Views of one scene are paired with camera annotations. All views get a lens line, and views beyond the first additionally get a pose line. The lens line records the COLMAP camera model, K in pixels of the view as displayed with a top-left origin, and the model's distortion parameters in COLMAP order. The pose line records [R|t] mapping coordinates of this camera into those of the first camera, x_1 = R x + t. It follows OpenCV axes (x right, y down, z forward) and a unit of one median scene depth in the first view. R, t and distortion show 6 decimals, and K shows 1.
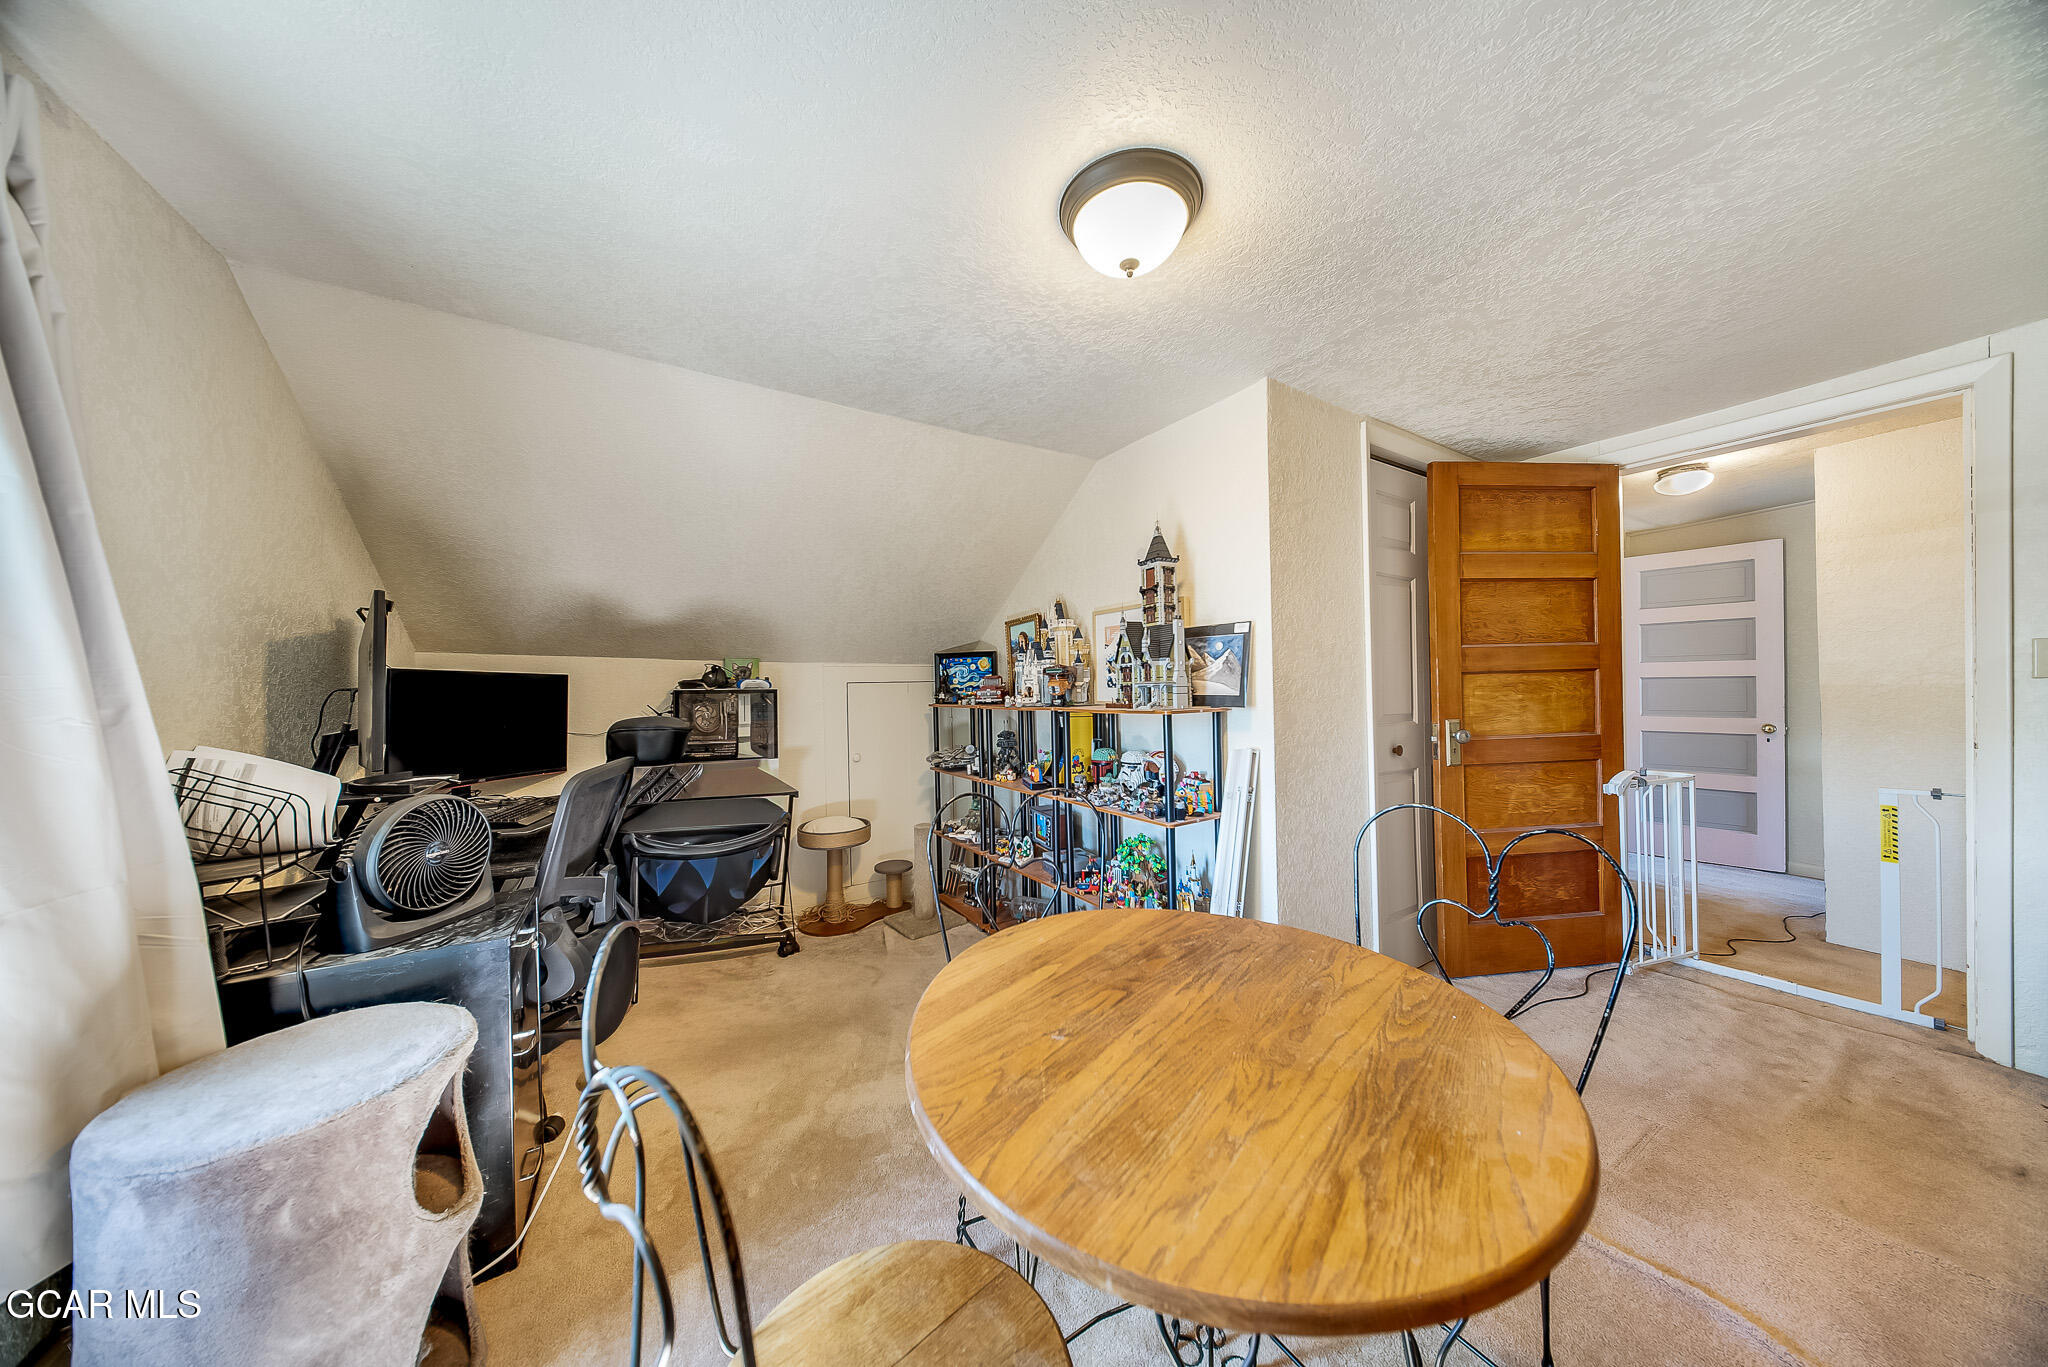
lens RADIAL K [[607.8, 0, 1024.4], [0, 607.8, 687.9], [0, 0, 1]] dist [-0.005005, -0.000053]
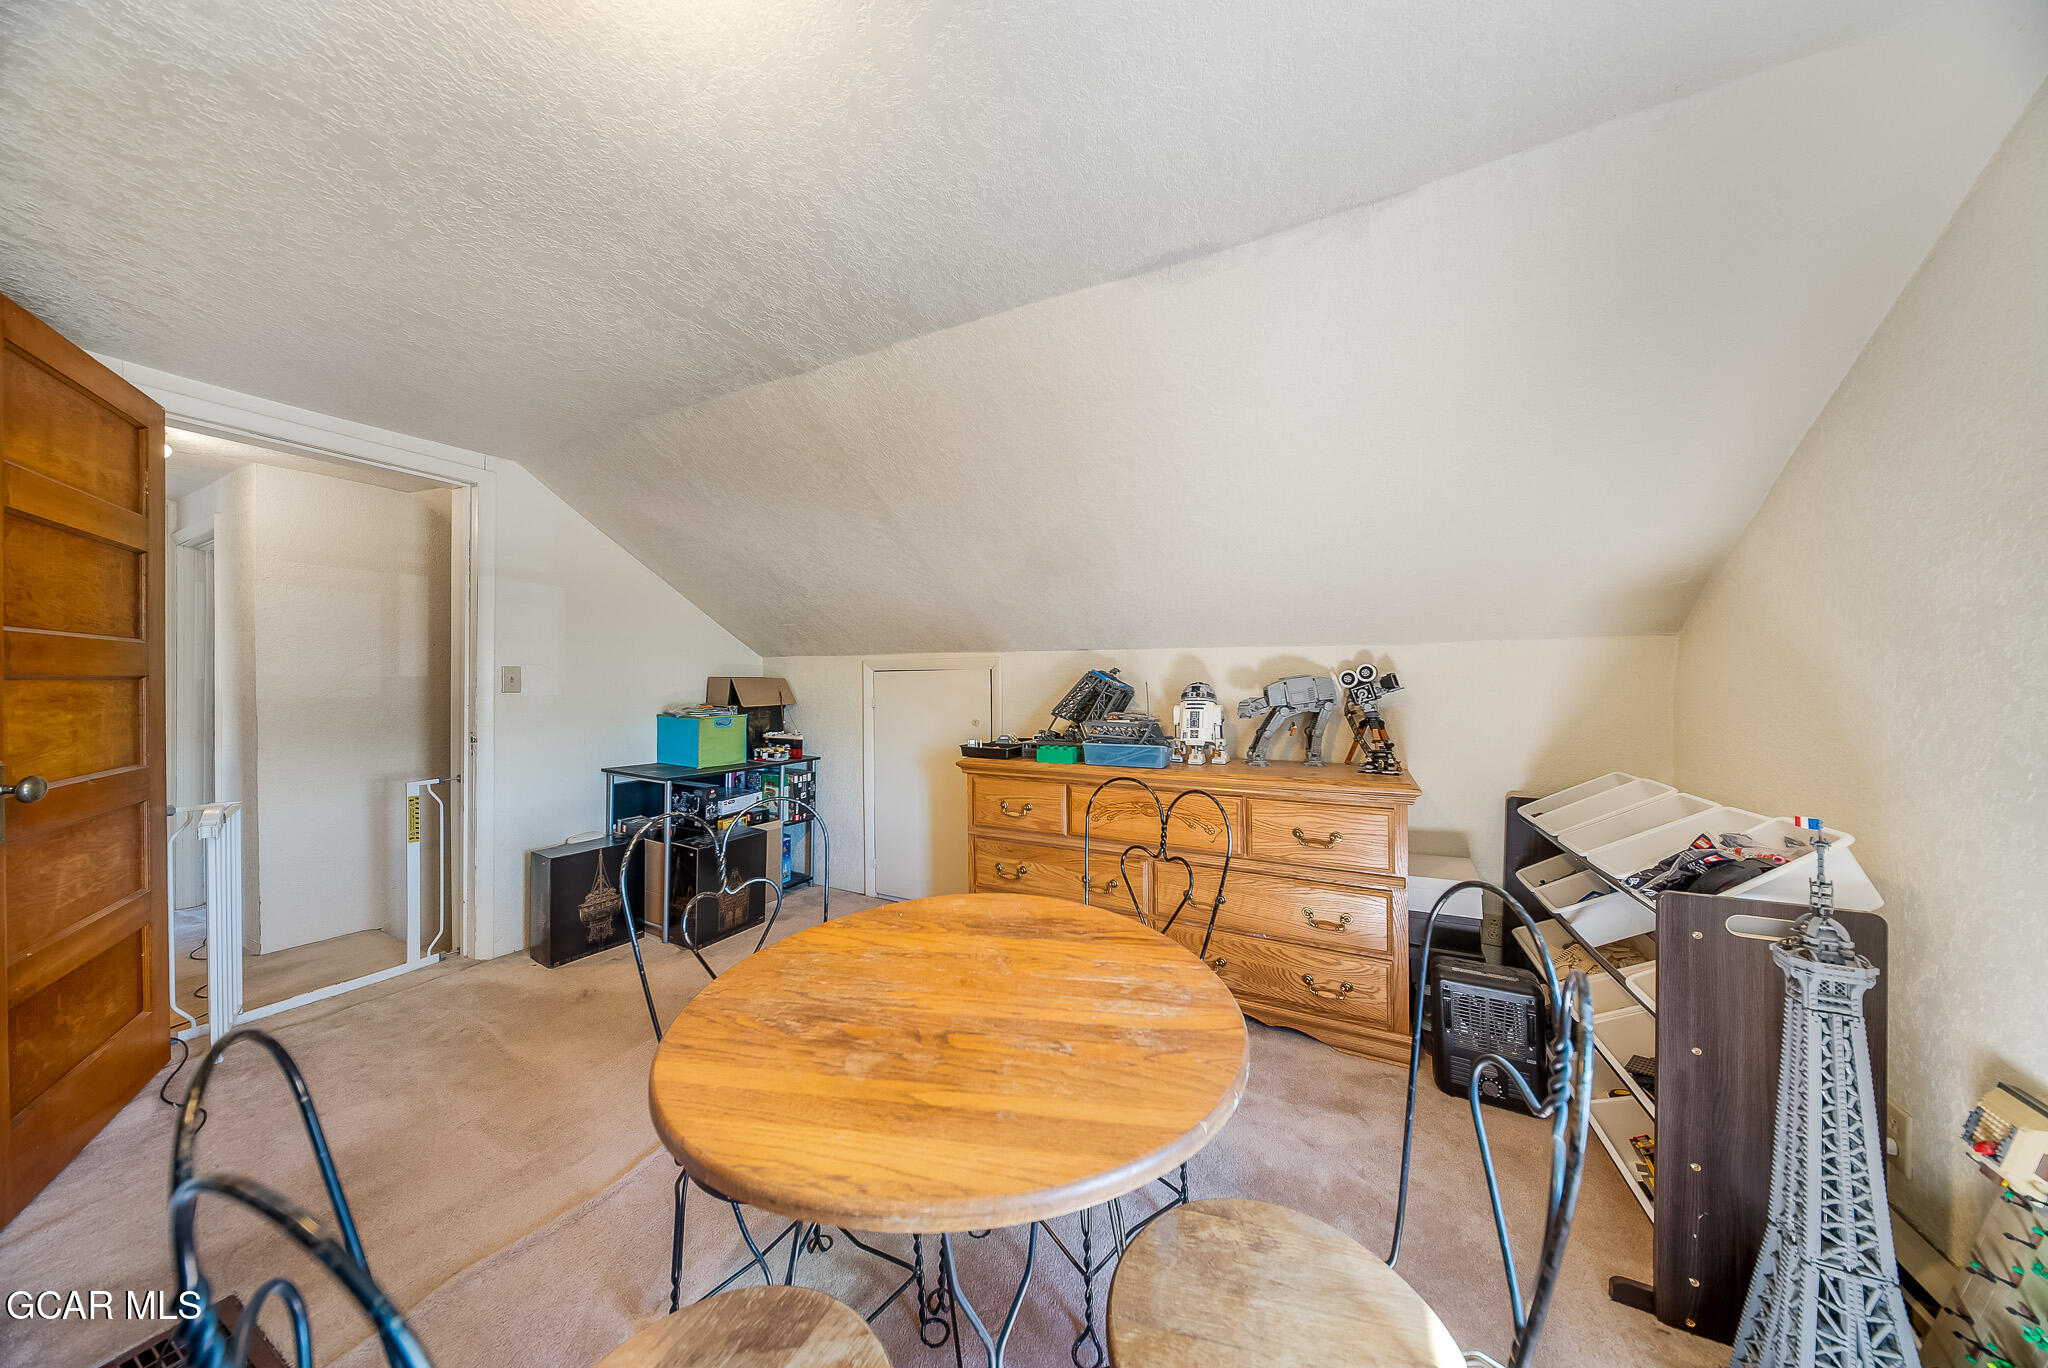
lens RADIAL K [[615.0, 0, 1031.8], [0, 615.0, 688.4], [0, 0, 1]] dist [-0.001373, -0.000249]
pose [[-0.524533, 0.012530, 0.851298, -0.301229], [0.011572, 0.999904, -0.007587, 0.000897], [-0.851312, 0.005871, -0.524627, 0.611146]]
